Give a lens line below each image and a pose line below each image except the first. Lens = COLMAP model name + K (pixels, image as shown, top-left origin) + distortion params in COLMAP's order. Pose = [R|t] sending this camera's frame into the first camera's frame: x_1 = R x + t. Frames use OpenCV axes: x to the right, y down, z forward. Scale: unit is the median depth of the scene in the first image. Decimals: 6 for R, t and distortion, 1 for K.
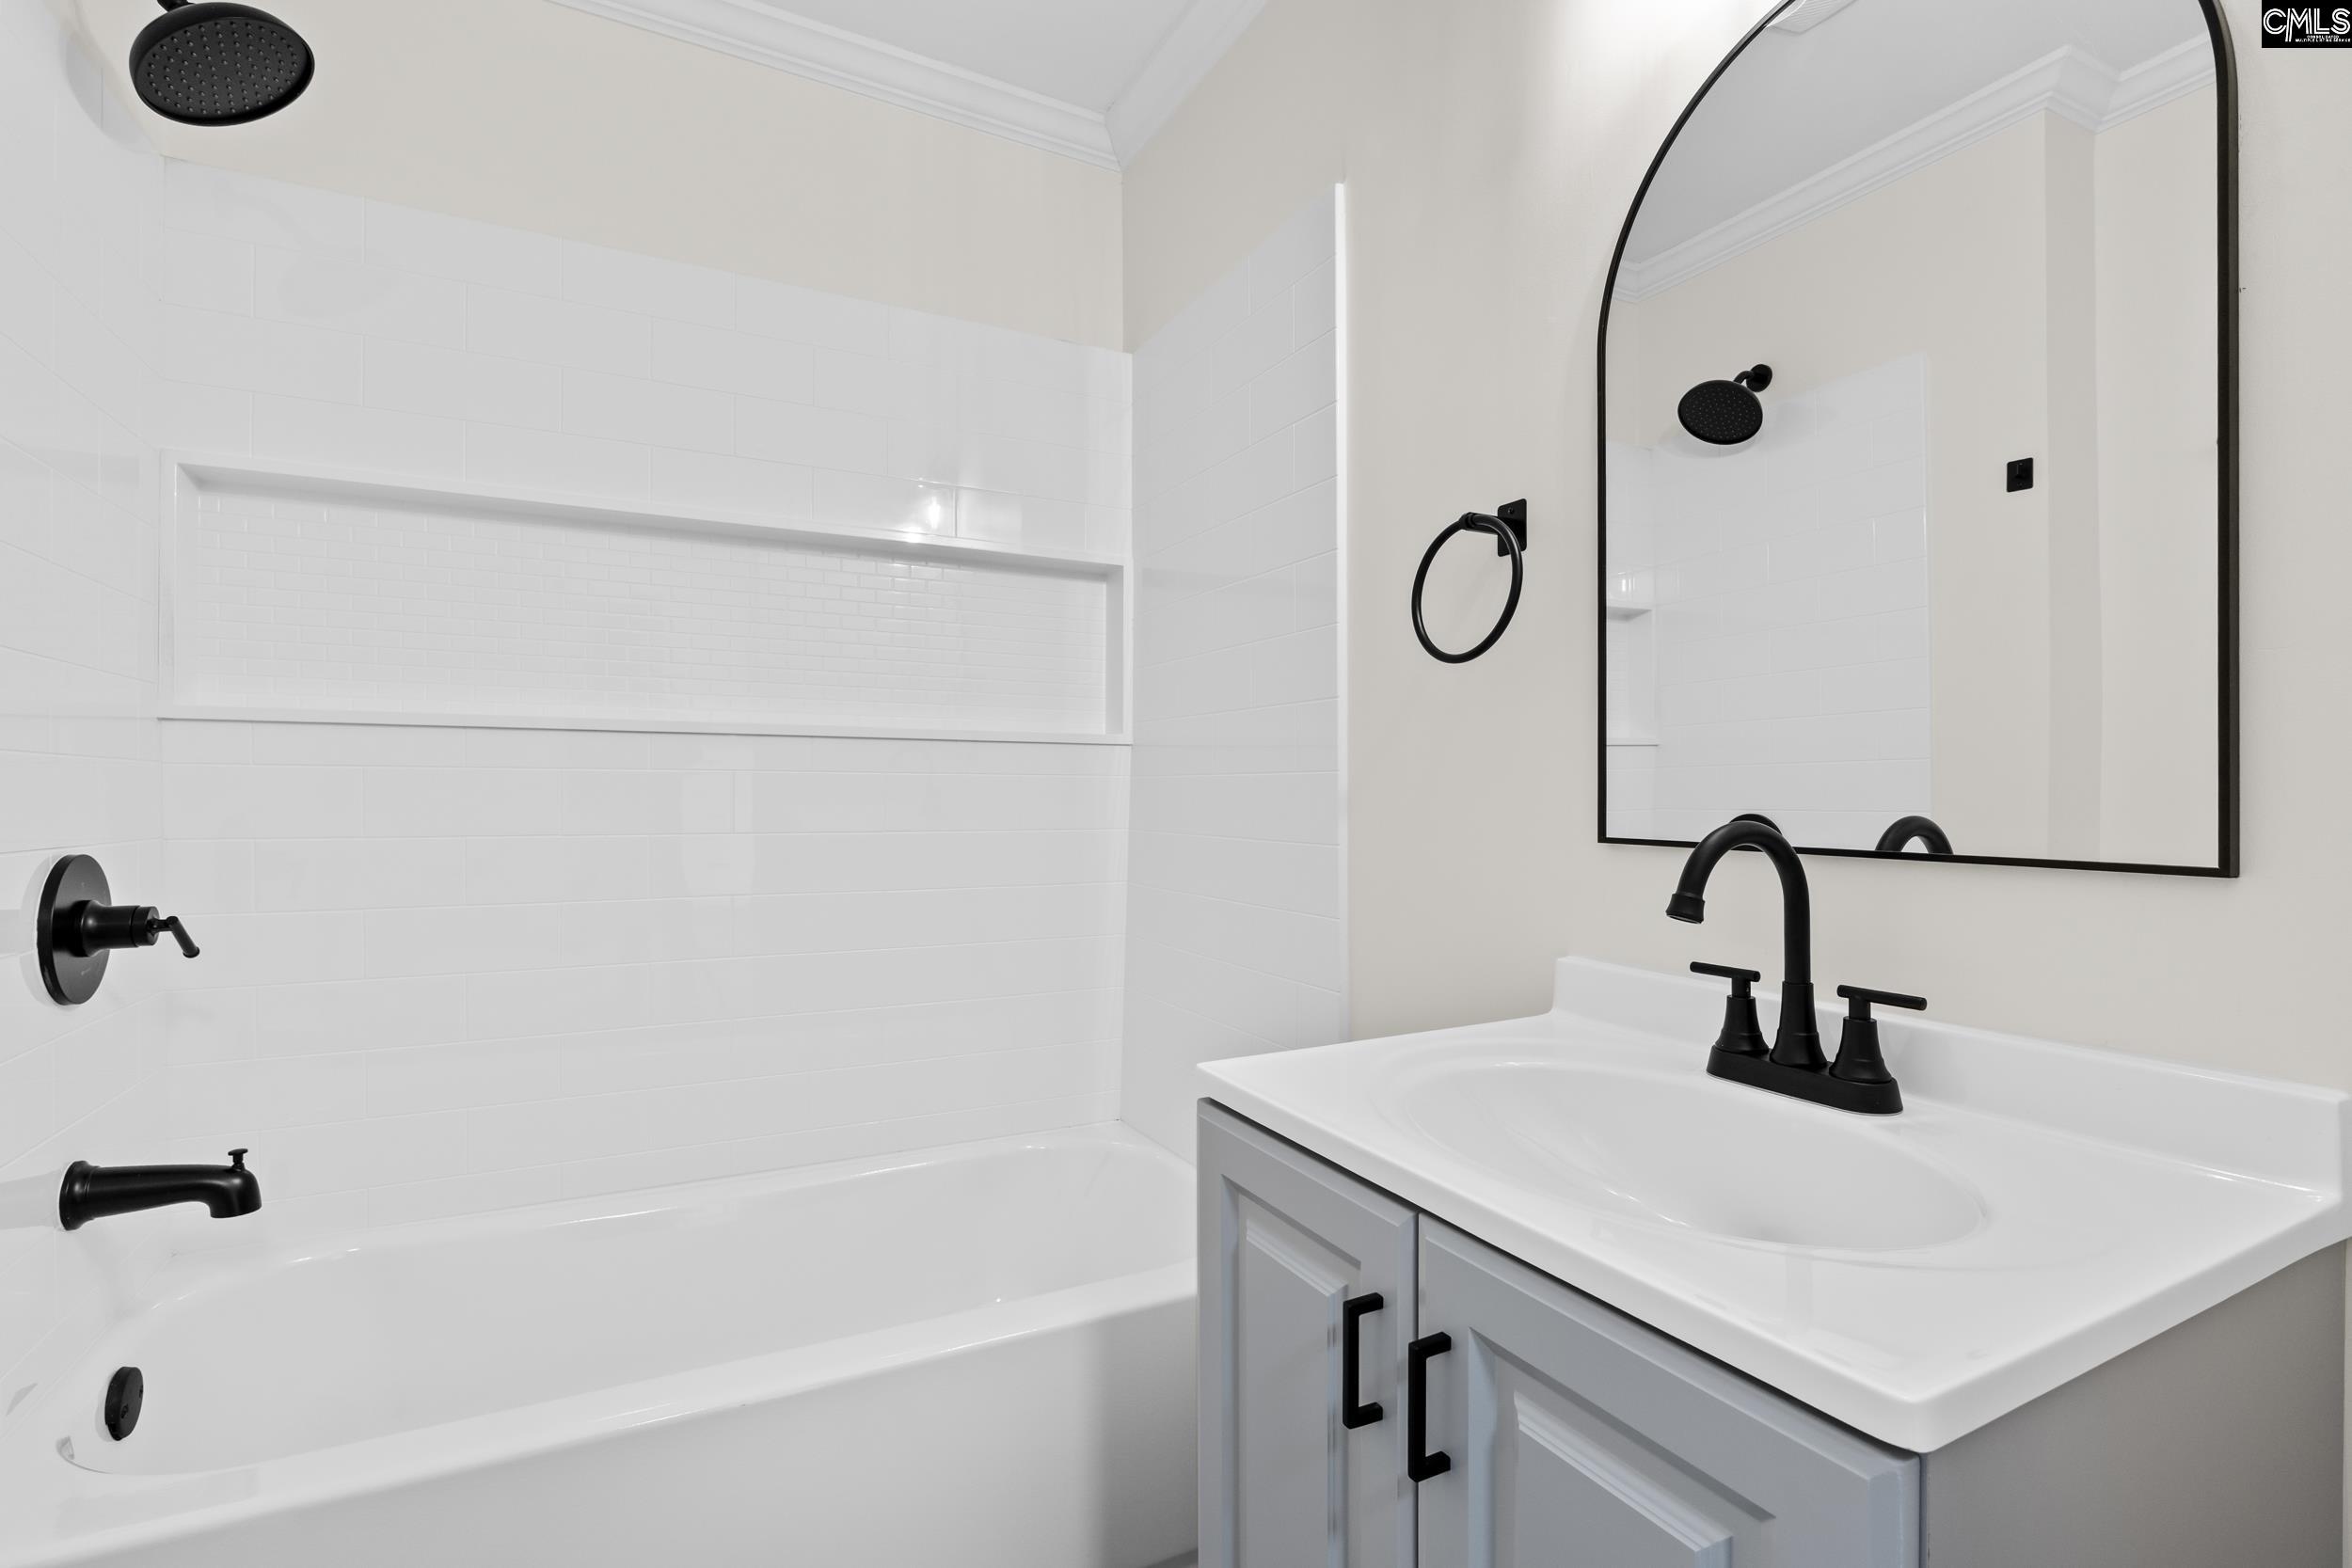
lens RADIAL K [[1072.5, 0, 1176.0], [0, 1072.5, 784.0], [0, 0, 1]] dist [0.000250, -0.000022]
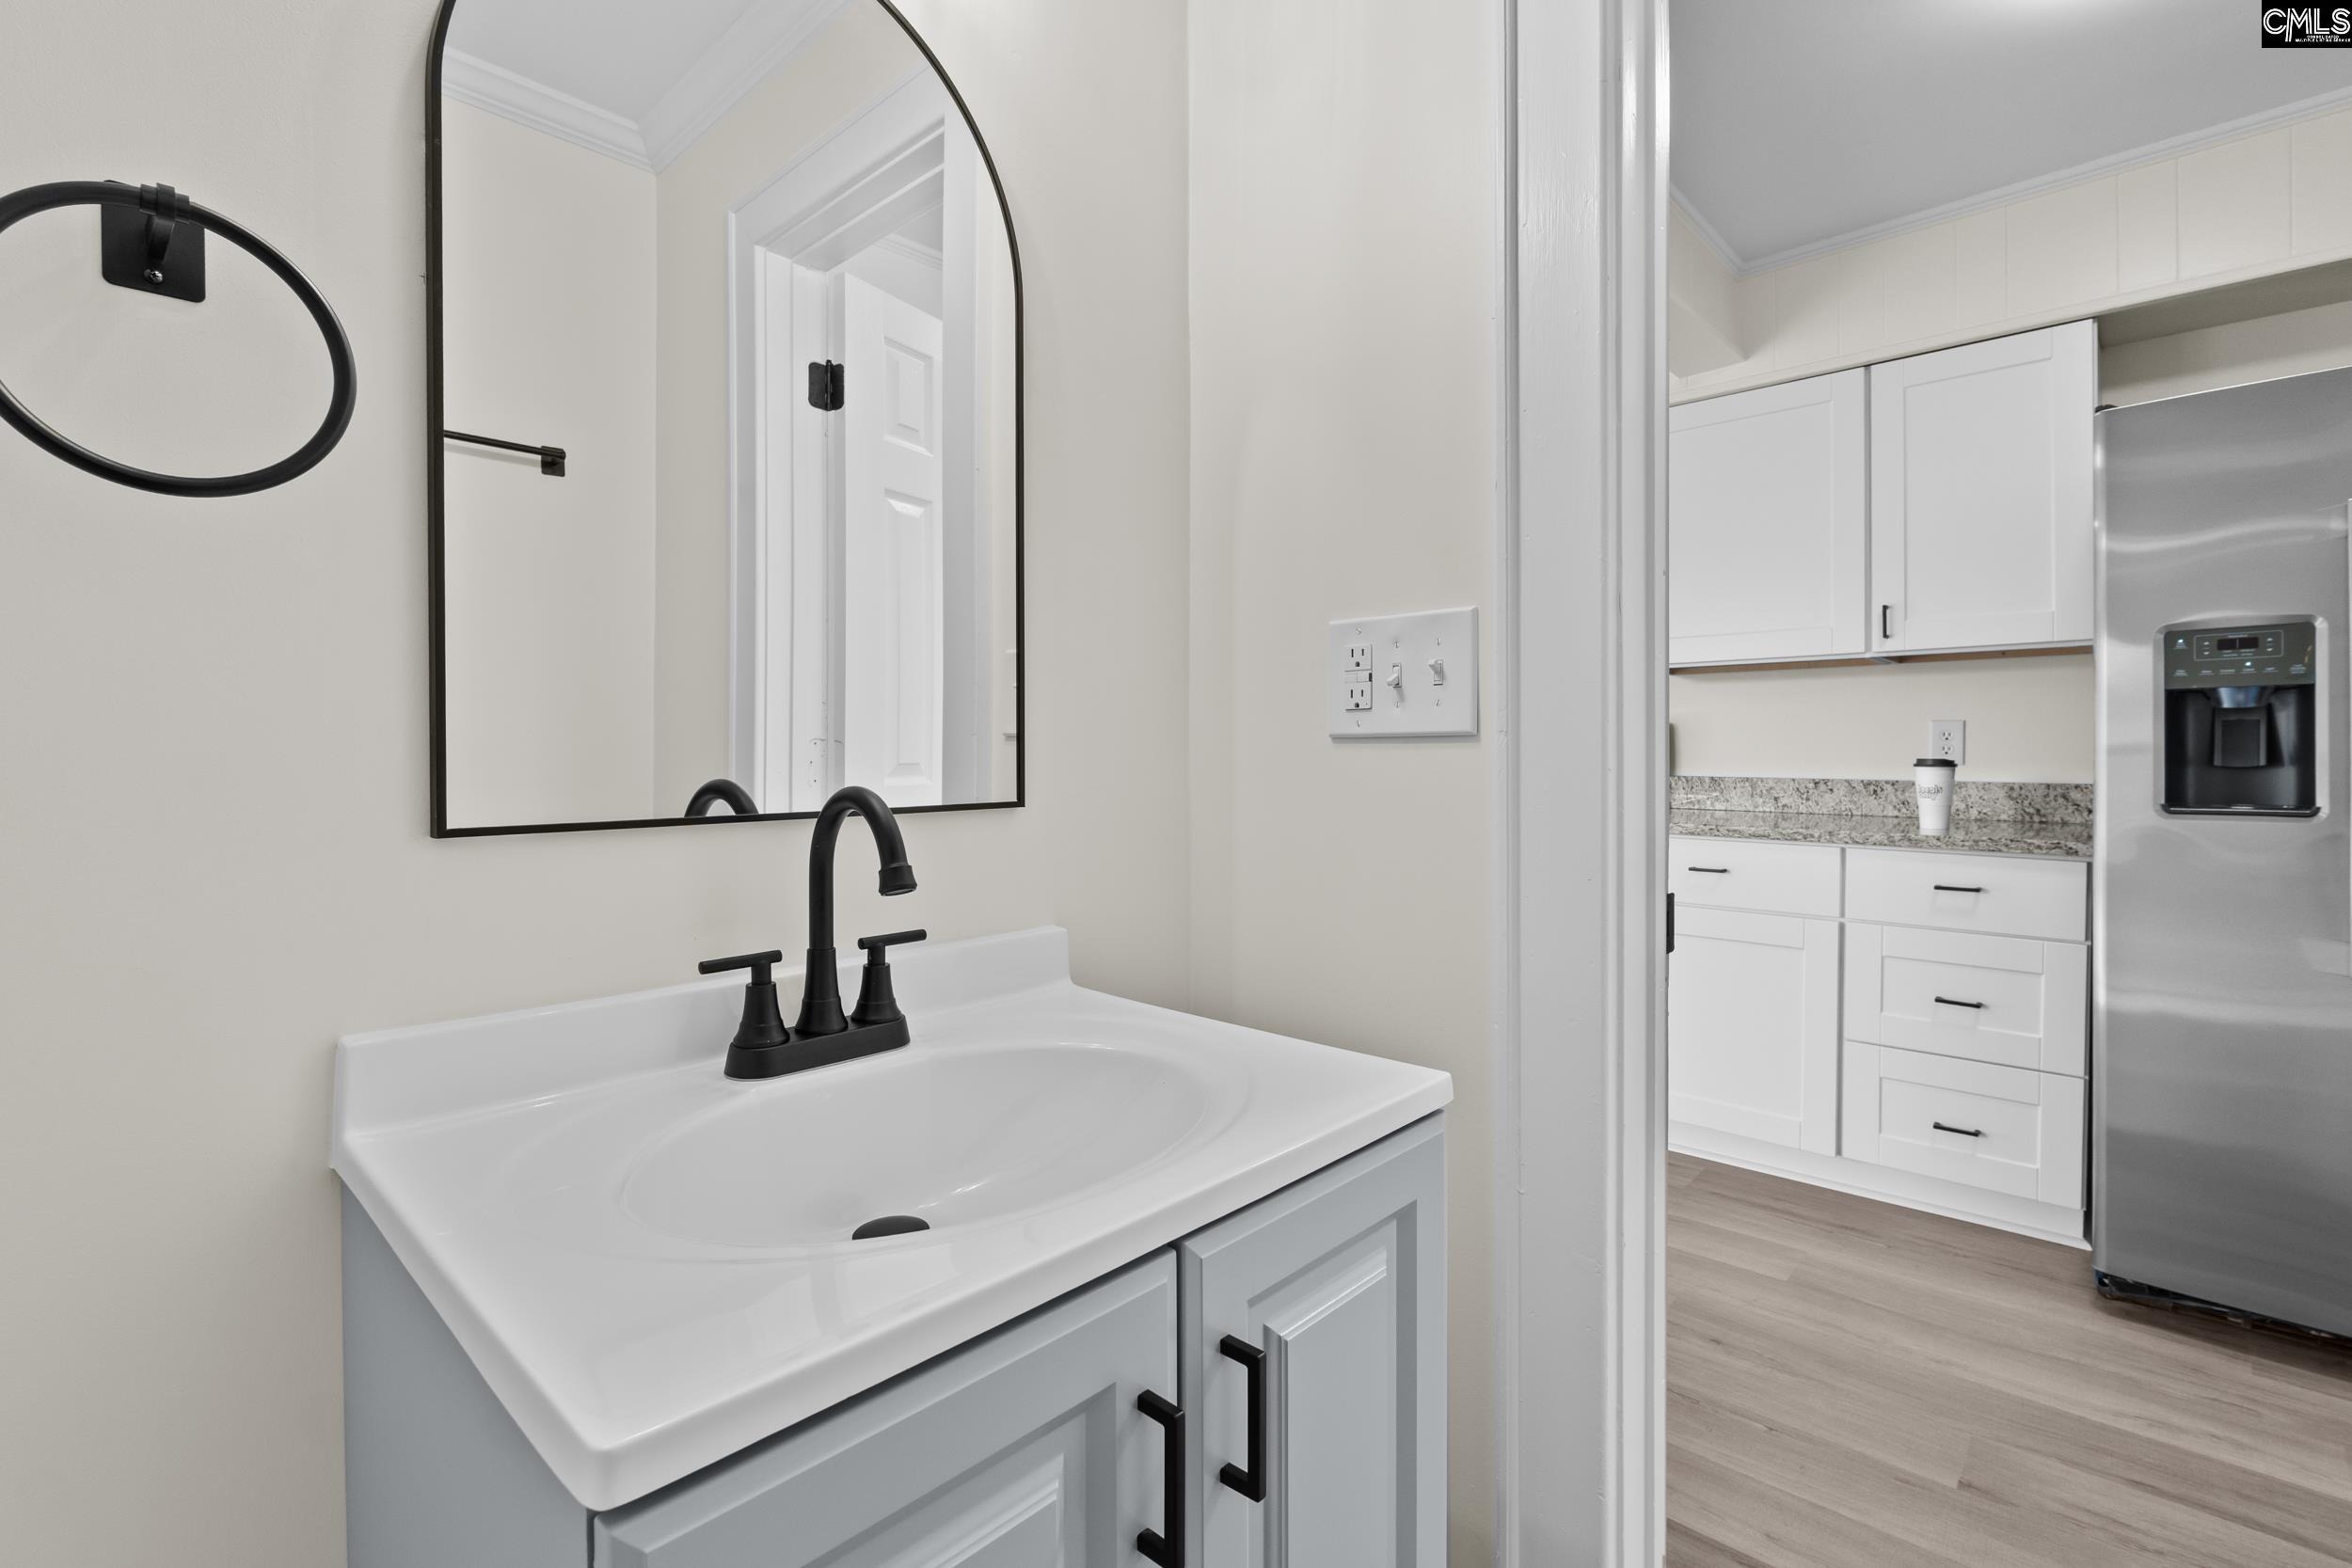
lens RADIAL K [[1072.5, 0, 1176.0], [0, 1072.5, 784.0], [0, 0, 1]] dist [0.000250, -0.000022]
pose [[-0.329606, -0.024720, 0.943795, -0.442443], [0.003651, 0.999616, 0.027457, 0.008251], [-0.944112, 0.012496, -0.329389, 0.996546]]
